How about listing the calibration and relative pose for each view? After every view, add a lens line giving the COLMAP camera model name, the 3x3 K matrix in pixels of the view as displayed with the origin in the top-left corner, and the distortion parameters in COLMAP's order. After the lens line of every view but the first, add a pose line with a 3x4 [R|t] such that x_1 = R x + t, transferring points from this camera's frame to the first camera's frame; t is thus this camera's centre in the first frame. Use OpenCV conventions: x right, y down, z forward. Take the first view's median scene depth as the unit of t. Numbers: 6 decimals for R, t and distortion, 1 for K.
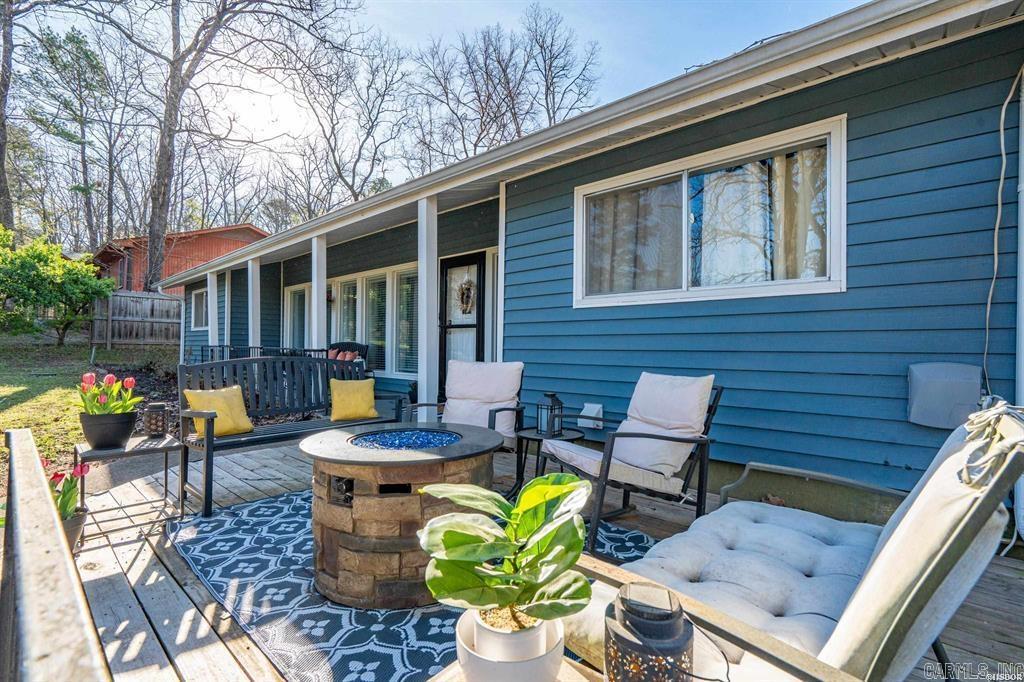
lens RADIAL K [[466.1, 0, 515.9], [0, 466.1, 345.3], [0, 0, 1]] dist [0.000604, 0.000662]
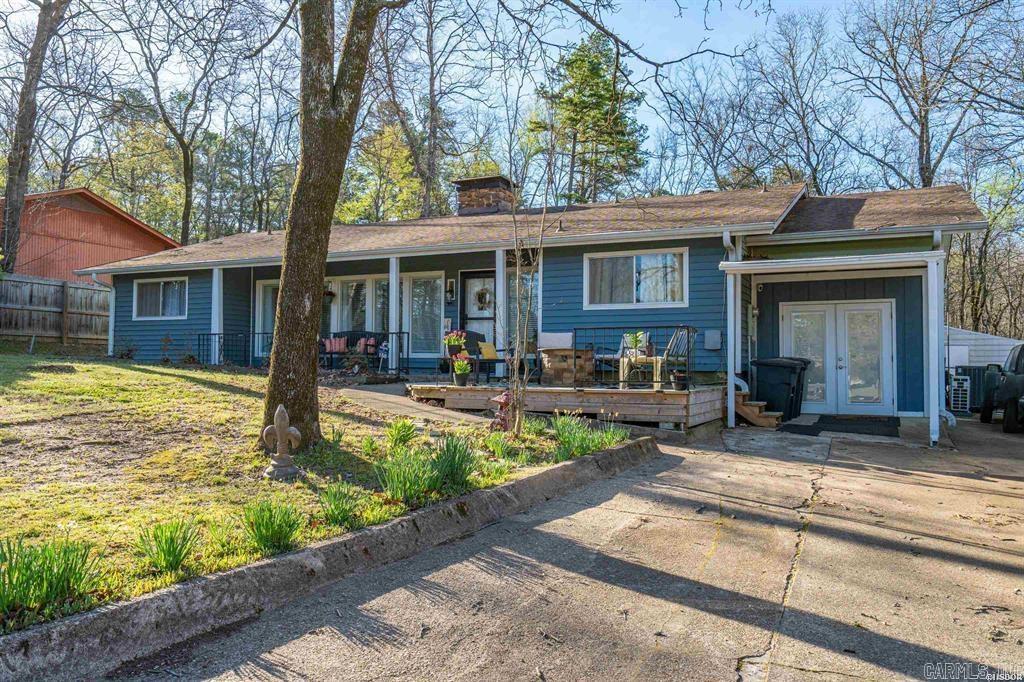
lens RADIAL K [[767.9, 0, 511.6], [0, 767.9, 339.6], [0, 0, 1]] dist [0.004671, 0.000402]
pose [[0.960909, 0.007770, 0.276754, -0.330646], [-0.001147, 0.999709, -0.024085, 0.039934], [-0.276861, 0.022826, 0.960639, -0.648829]]
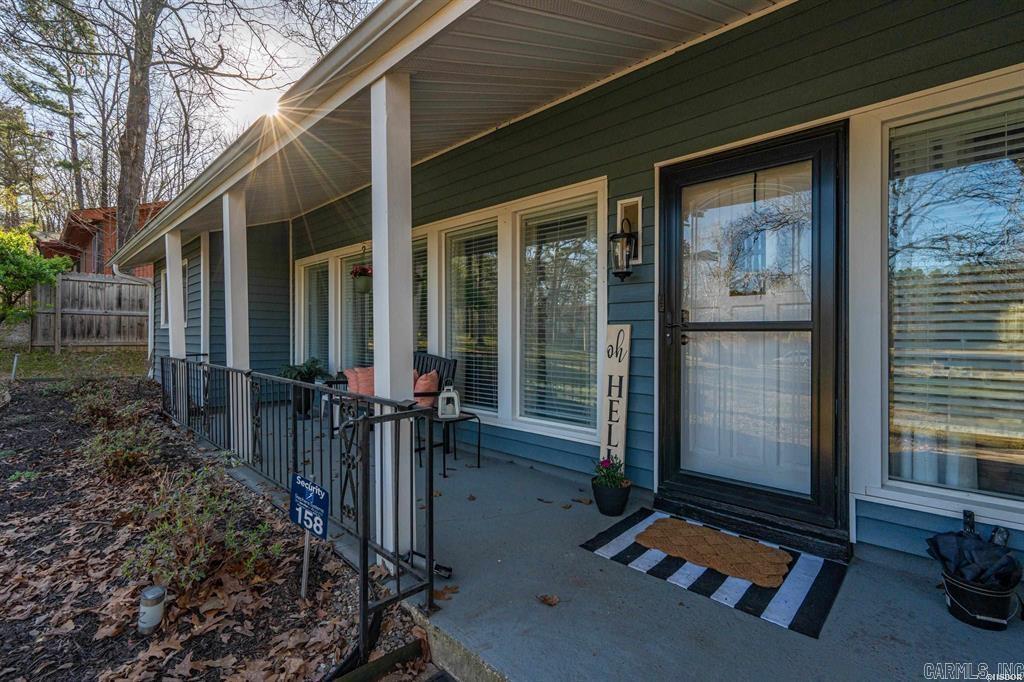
lens RADIAL K [[463.7, 0, 513.7], [0, 463.7, 339.9], [0, 0, 1]] dist [-0.000061, 0.000281]
pose [[0.999738, -0.008535, -0.021236, -0.144256], [0.008870, 0.999837, 0.015718, -0.017666], [0.021098, -0.015902, 0.999651, 0.288203]]
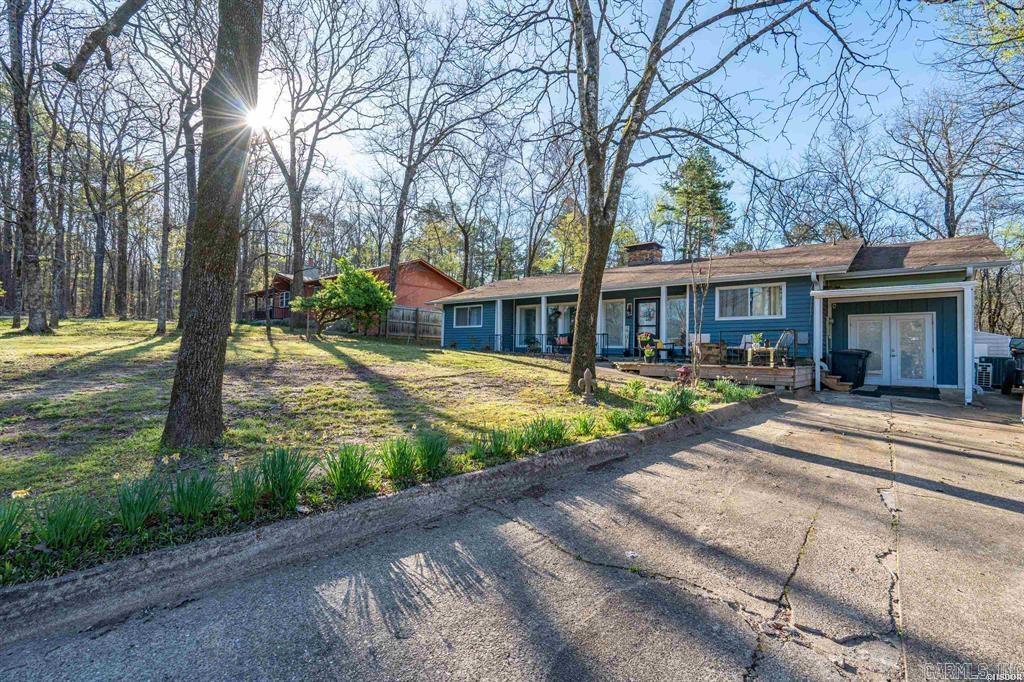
lens RADIAL K [[463.7, 0, 513.7], [0, 463.7, 339.9], [0, 0, 1]] dist [-0.000061, 0.000281]
pose [[0.999624, 0.009659, 0.025654, -0.437372], [-0.009125, 0.999741, -0.020828, 0.045651], [-0.025849, 0.020586, 0.999454, -0.730274]]
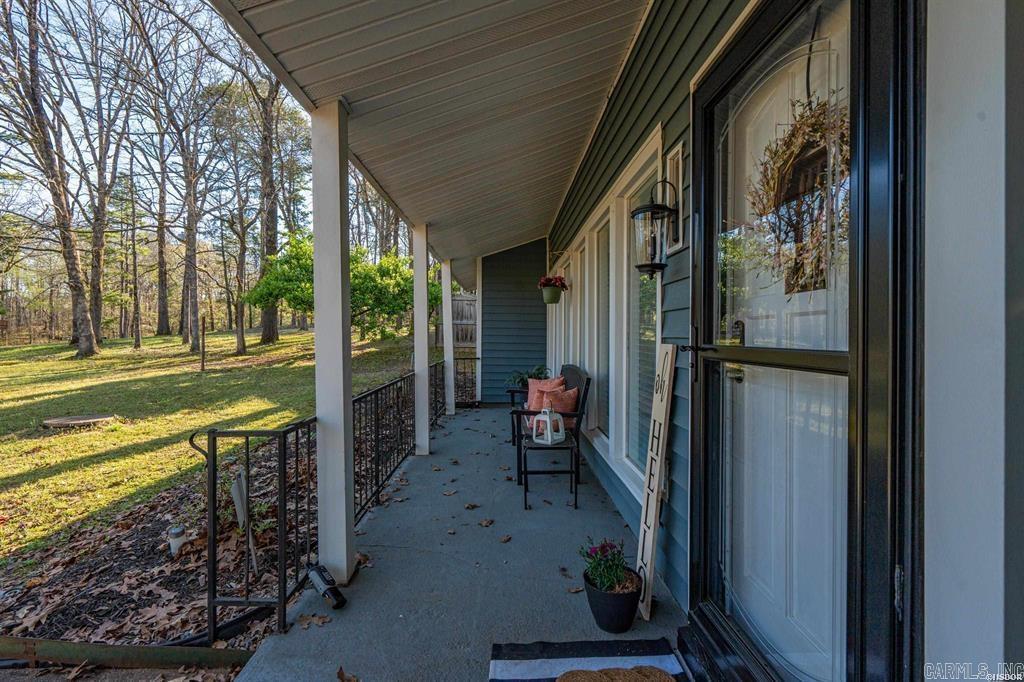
lens RADIAL K [[472.6, 0, 511.2], [0, 472.6, 338.3], [0, 0, 1]] dist [-0.000556, 0.000026]
pose [[0.689887, -0.001293, -0.723916, -0.022770], [0.002921, 0.999995, 0.000997, -0.023296], [0.723911, -0.002802, 0.689887, 0.375139]]
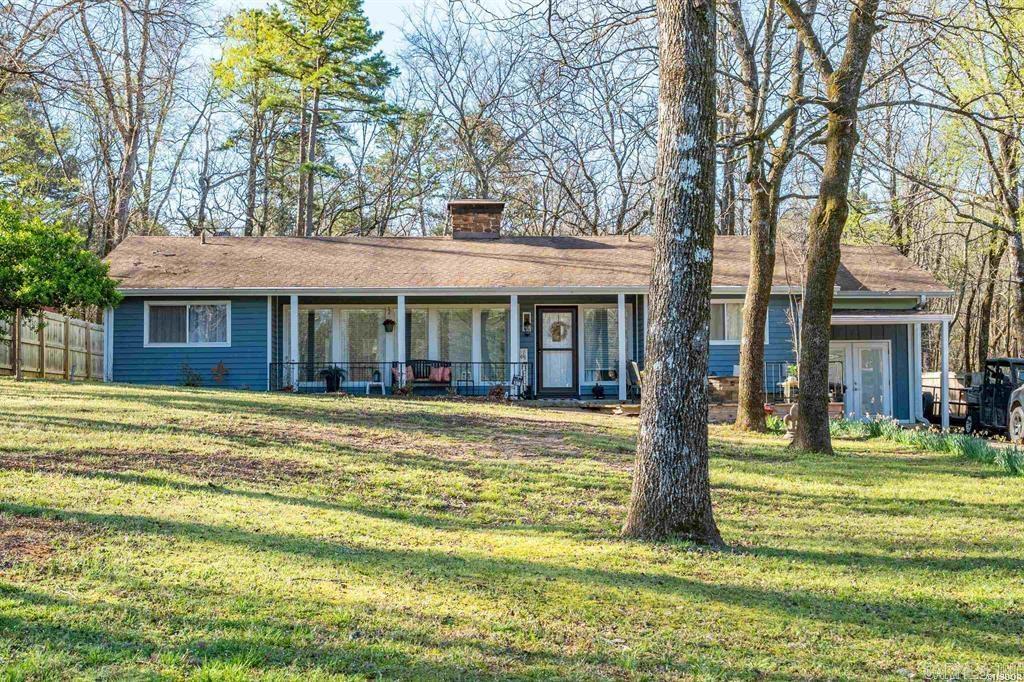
lens RADIAL K [[1447.7, 0, 508.9], [0, 1447.7, 336.1], [0, 0, 1]] dist [0.019830, 0.006162]
pose [[0.719195, 0.018951, 0.694550, -1.784917], [0.008906, 0.999294, -0.036488, 0.045449], [-0.694751, 0.032427, 0.718519, -1.196043]]
